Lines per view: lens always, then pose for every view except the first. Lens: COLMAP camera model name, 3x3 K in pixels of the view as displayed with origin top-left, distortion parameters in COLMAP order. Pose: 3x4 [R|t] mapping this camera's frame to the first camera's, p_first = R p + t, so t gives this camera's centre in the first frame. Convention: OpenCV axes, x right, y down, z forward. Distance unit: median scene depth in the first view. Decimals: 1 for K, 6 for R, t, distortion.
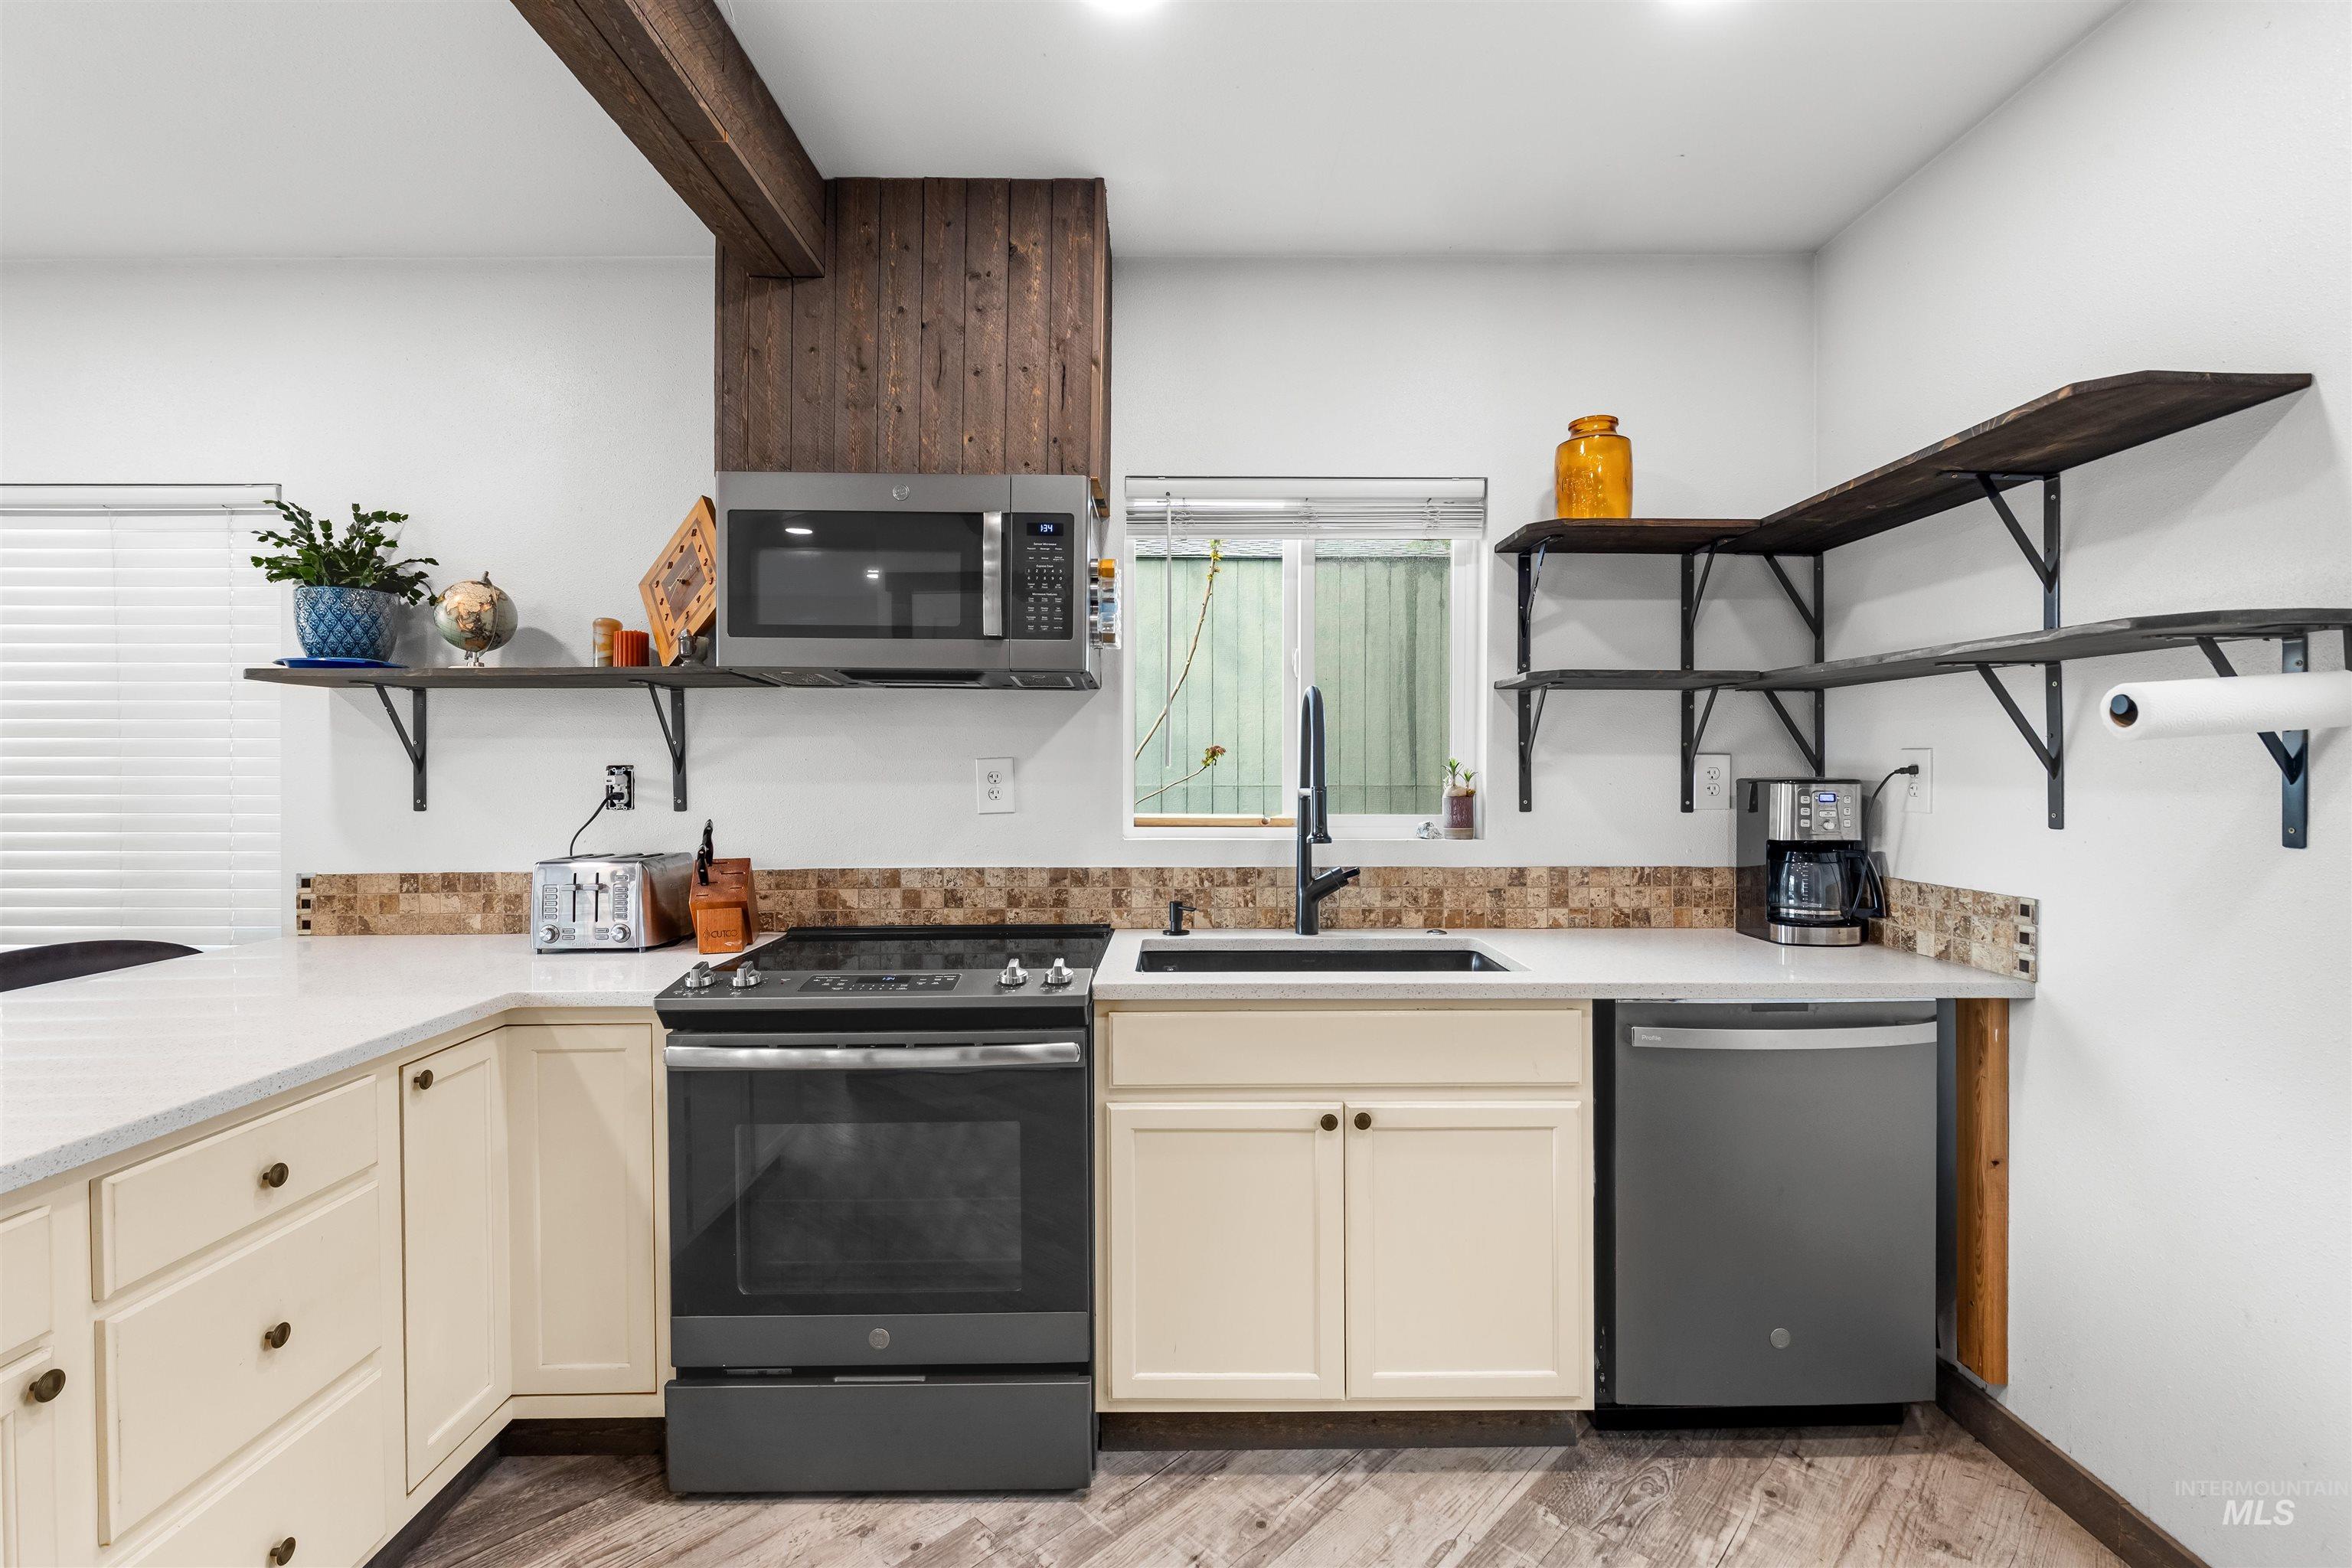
lens RADIAL K [[1060.0, 0, 1181.9], [0, 1060.0, 773.5], [0, 0, 1]] dist [0.002945, -0.001330]
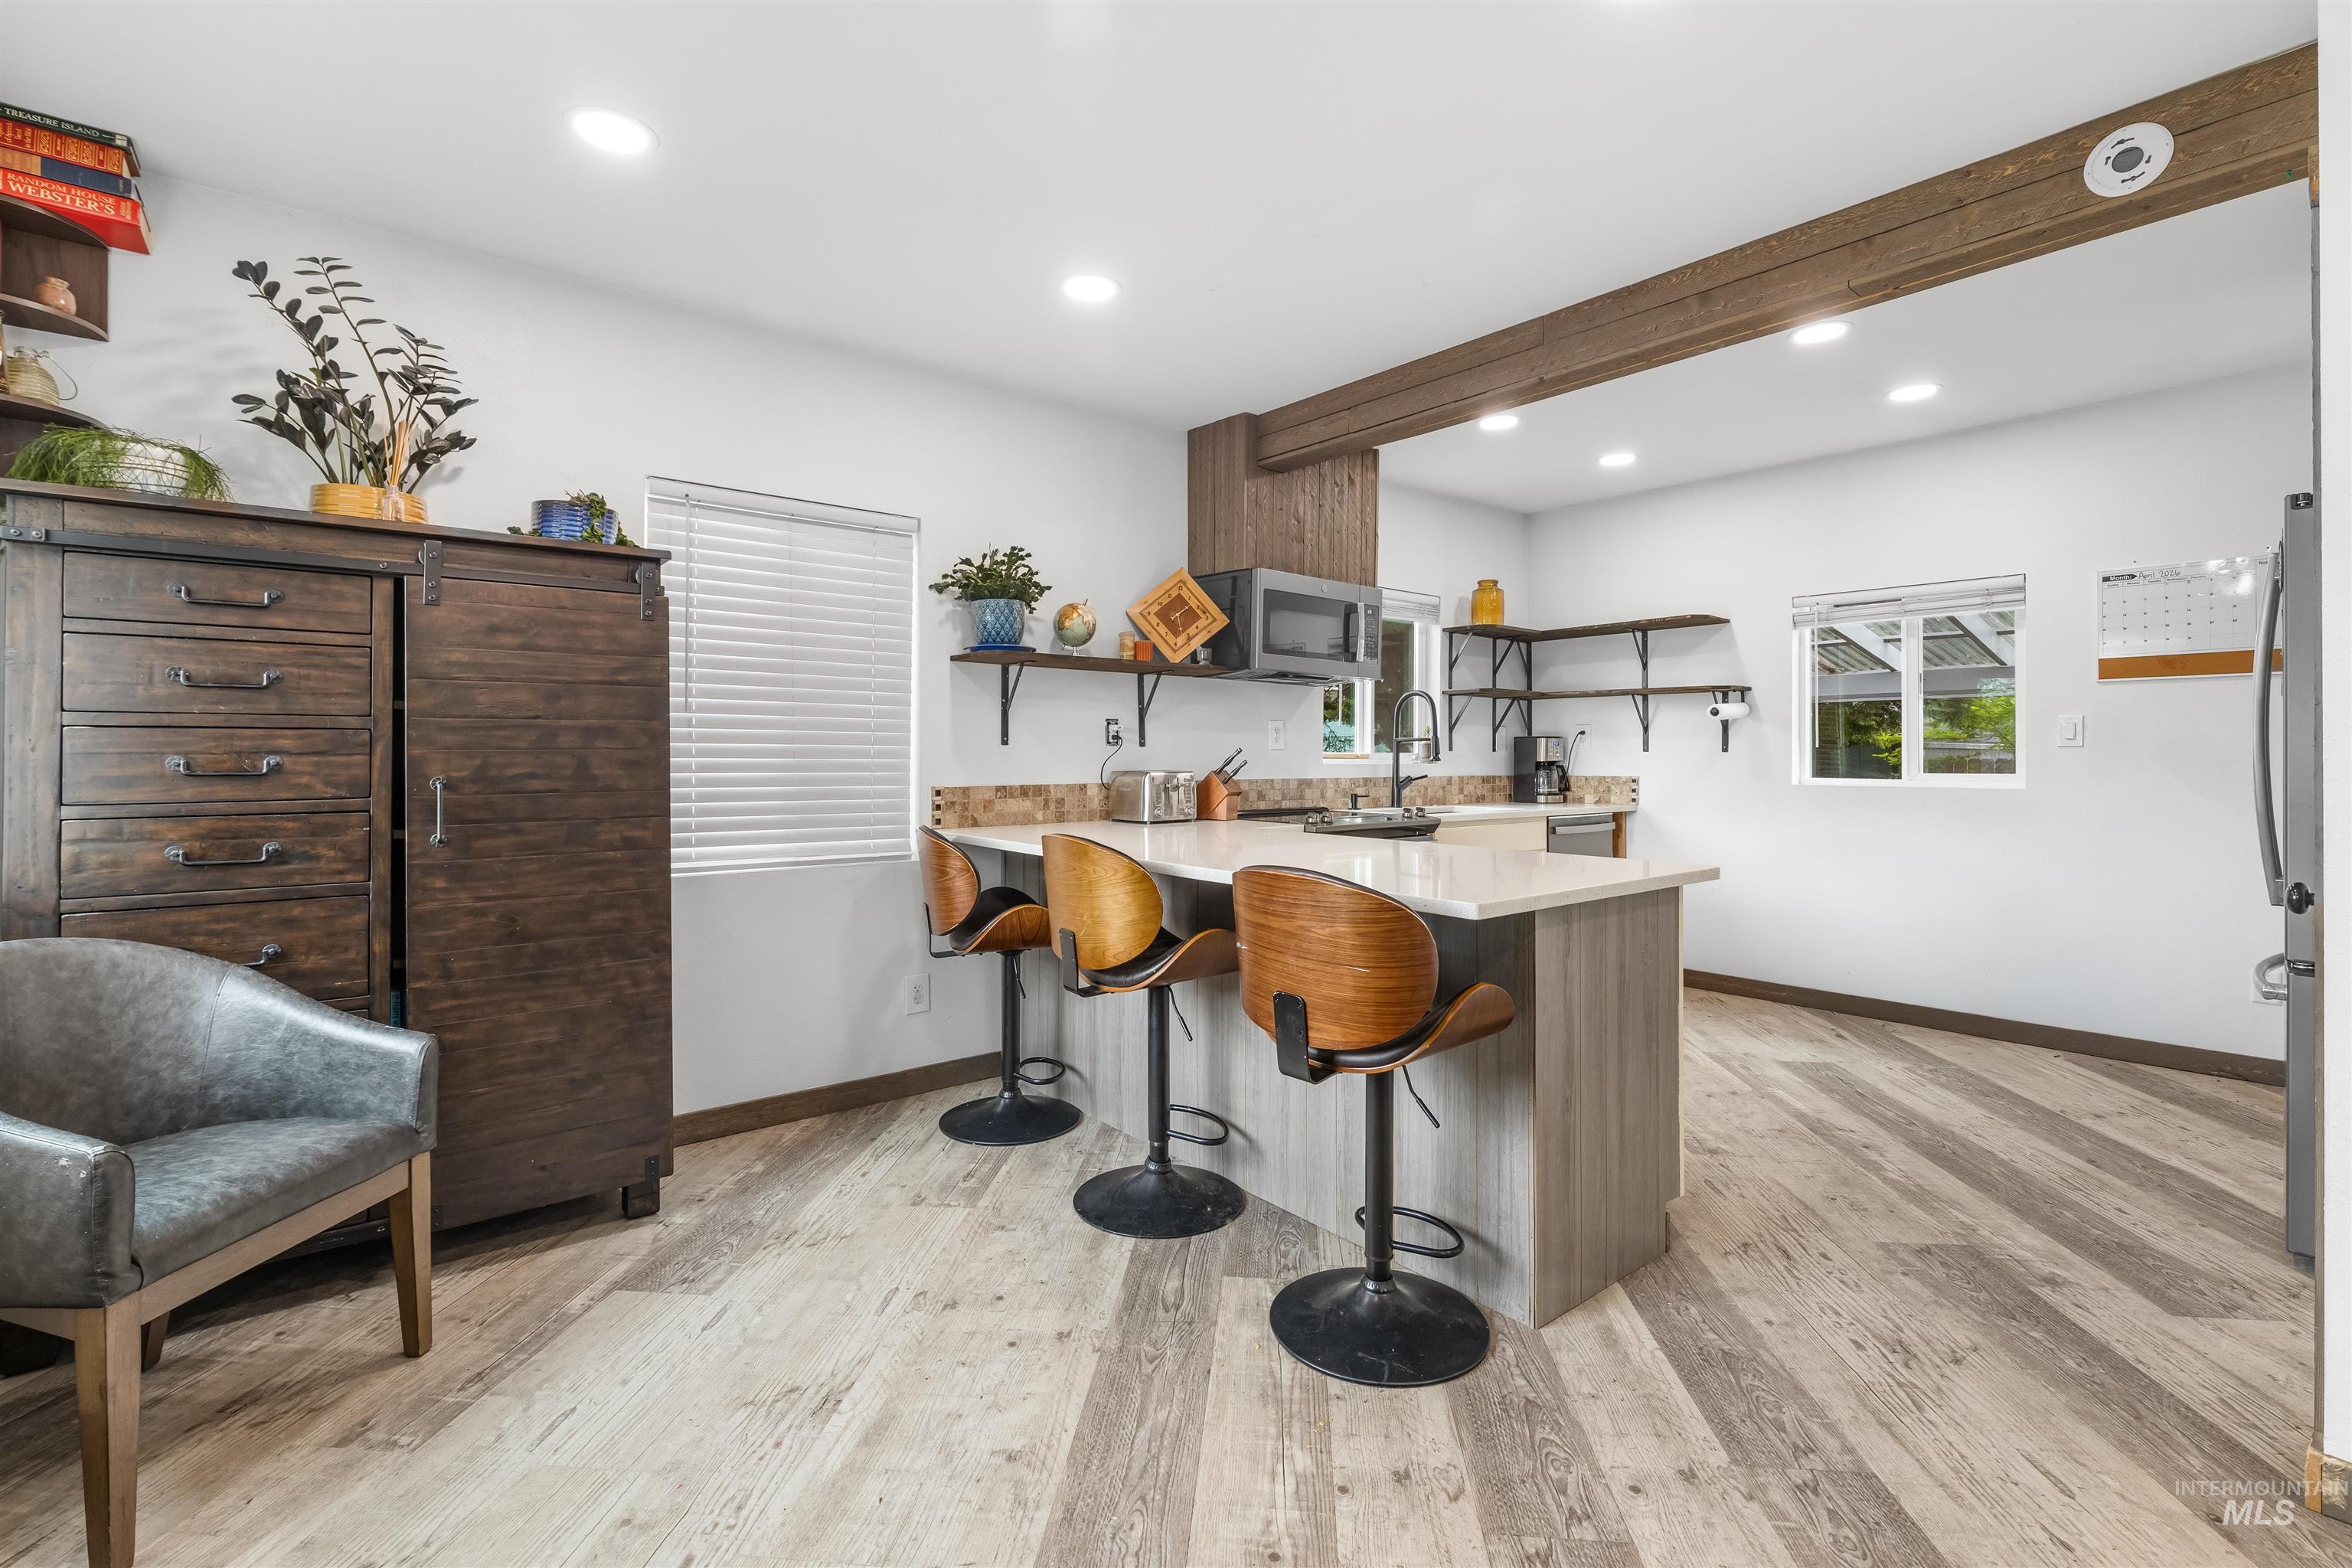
lens RADIAL K [[1060.0, 0, 1186.3], [0, 1060.0, 753.2], [0, 0, 1]] dist [0.002945, -0.001330]
pose [[0.775567, 0.006067, 0.631236, -1.606313], [0.001040, 0.999940, -0.010889, 0.069379], [-0.631264, 0.009102, 0.775514, -0.380384]]
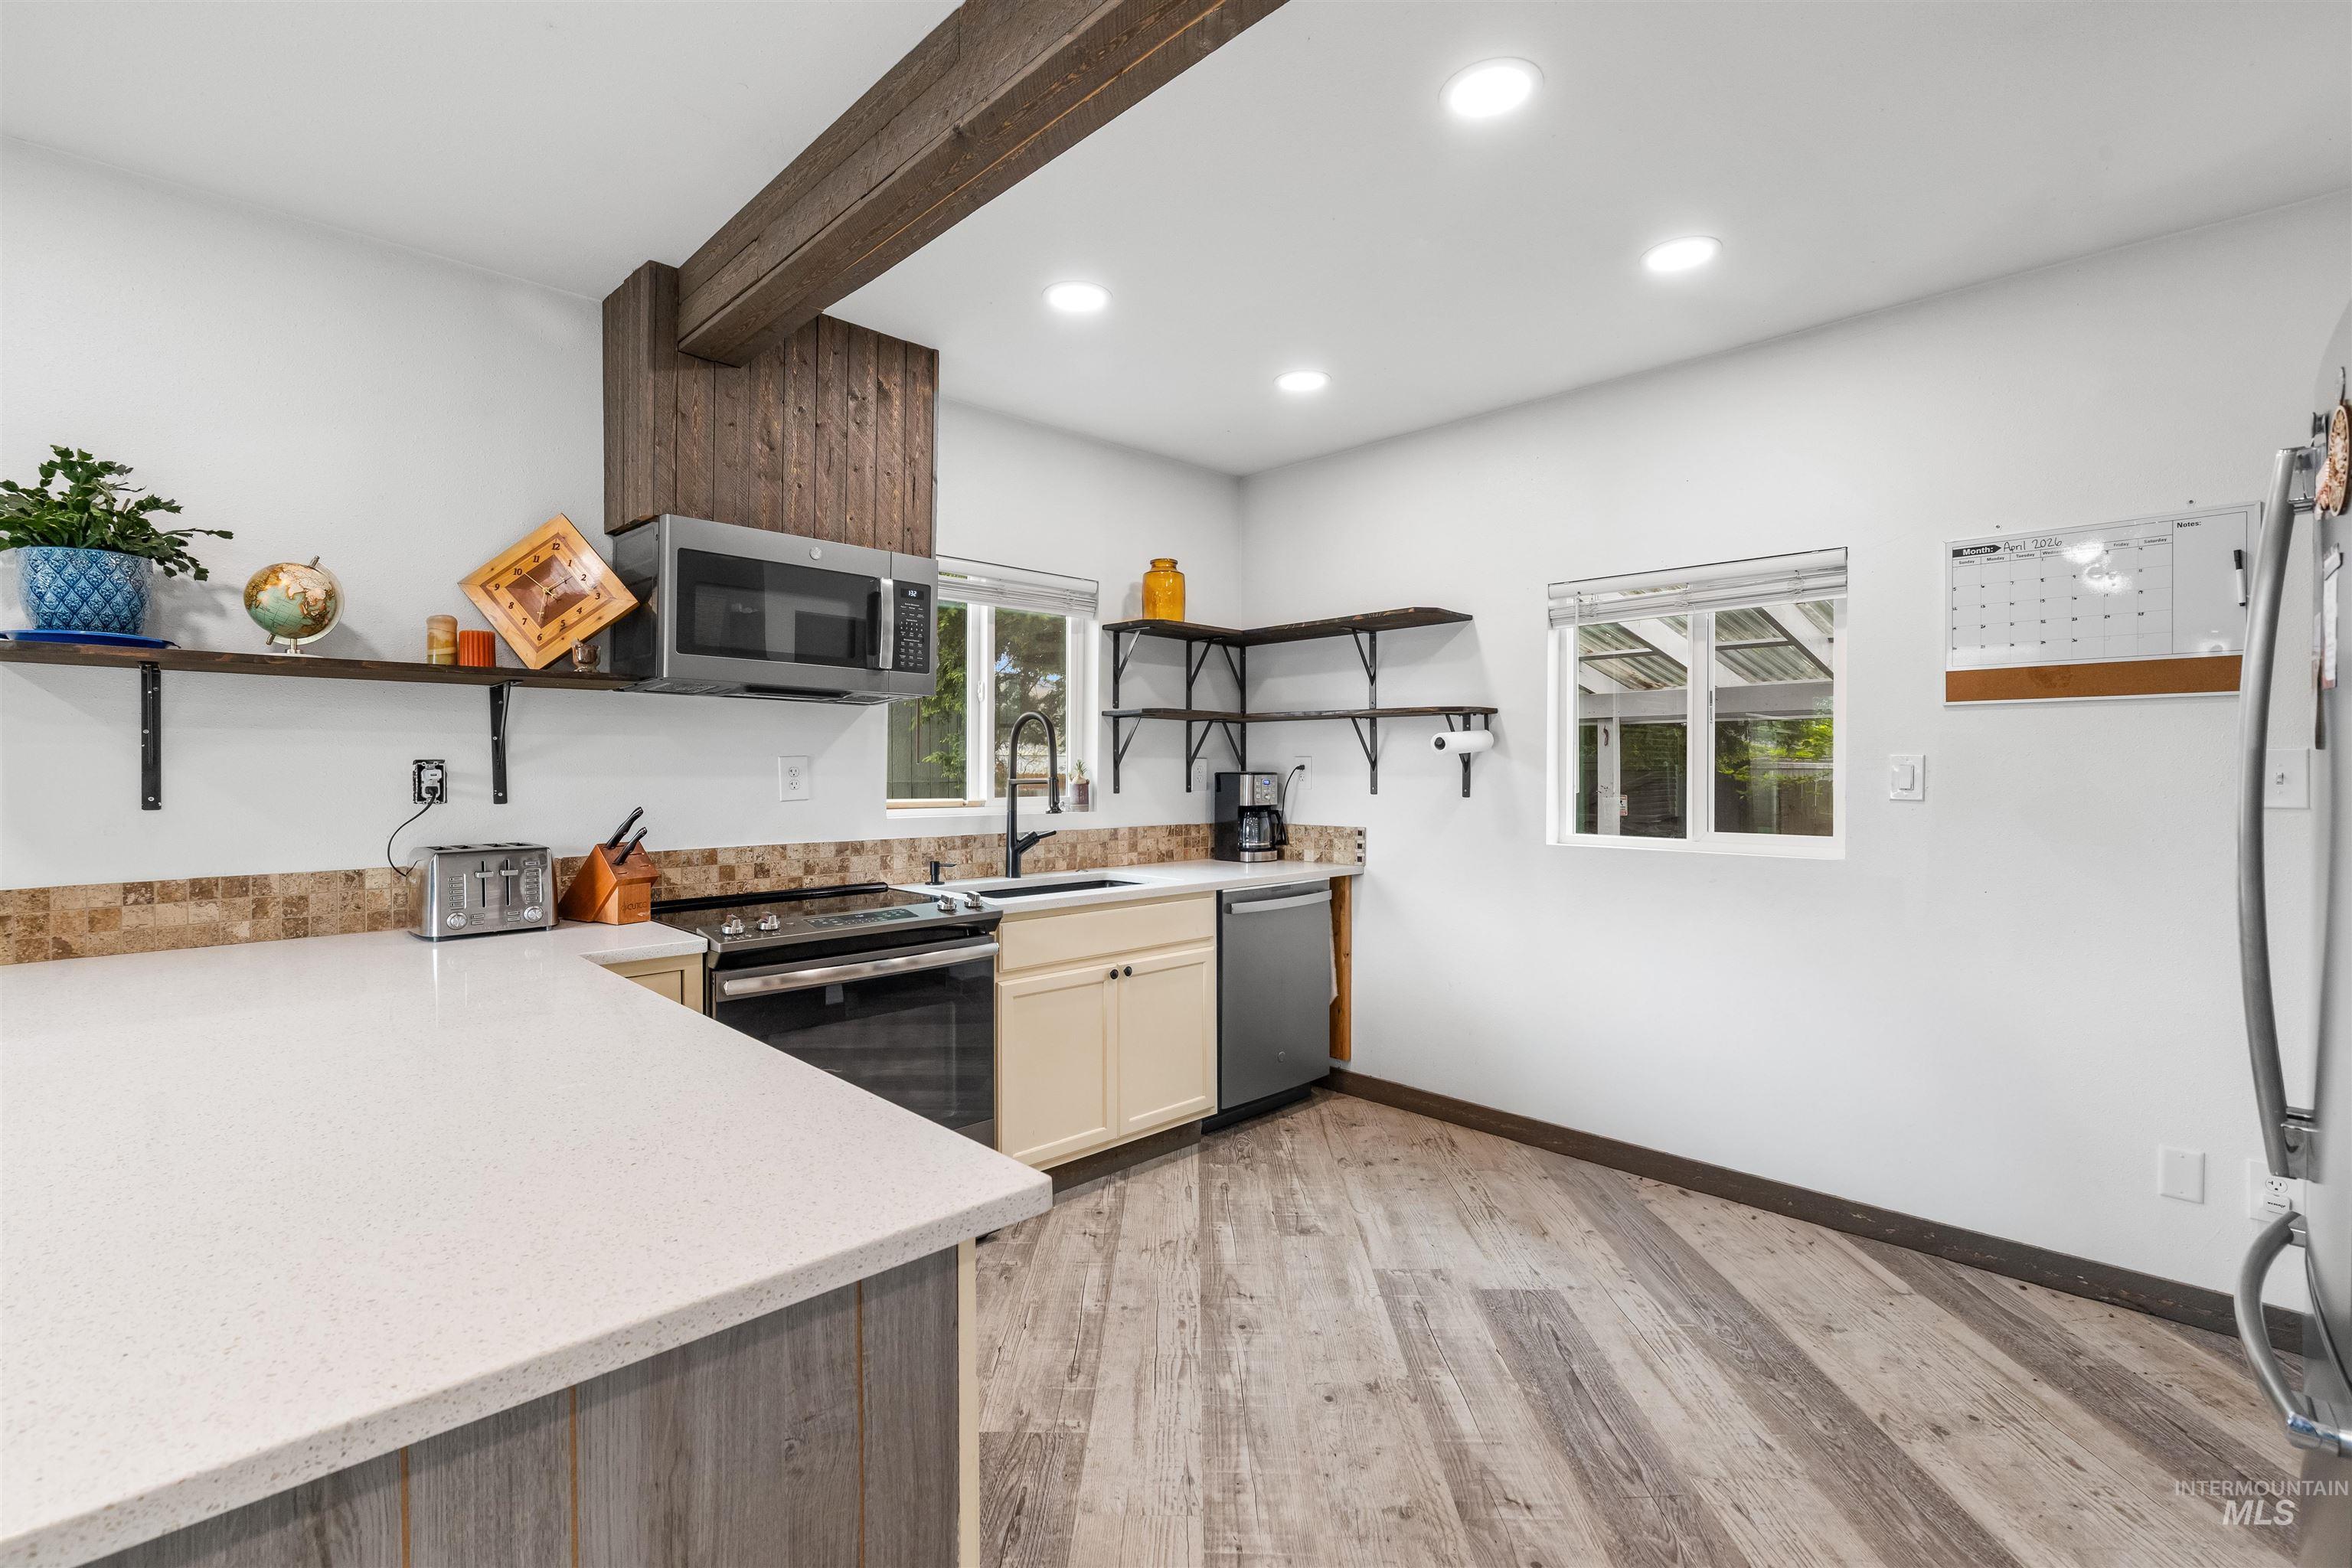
lens RADIAL K [[1060.0, 0, 1180.5], [0, 1060.0, 777.7], [0, 0, 1]] dist [0.002945, -0.001330]
pose [[0.719965, -0.003473, 0.694002, -0.775431], [0.002602, 0.999994, 0.002304, 0.009686], [-0.694006, 0.000147, 0.719970, -0.234227]]
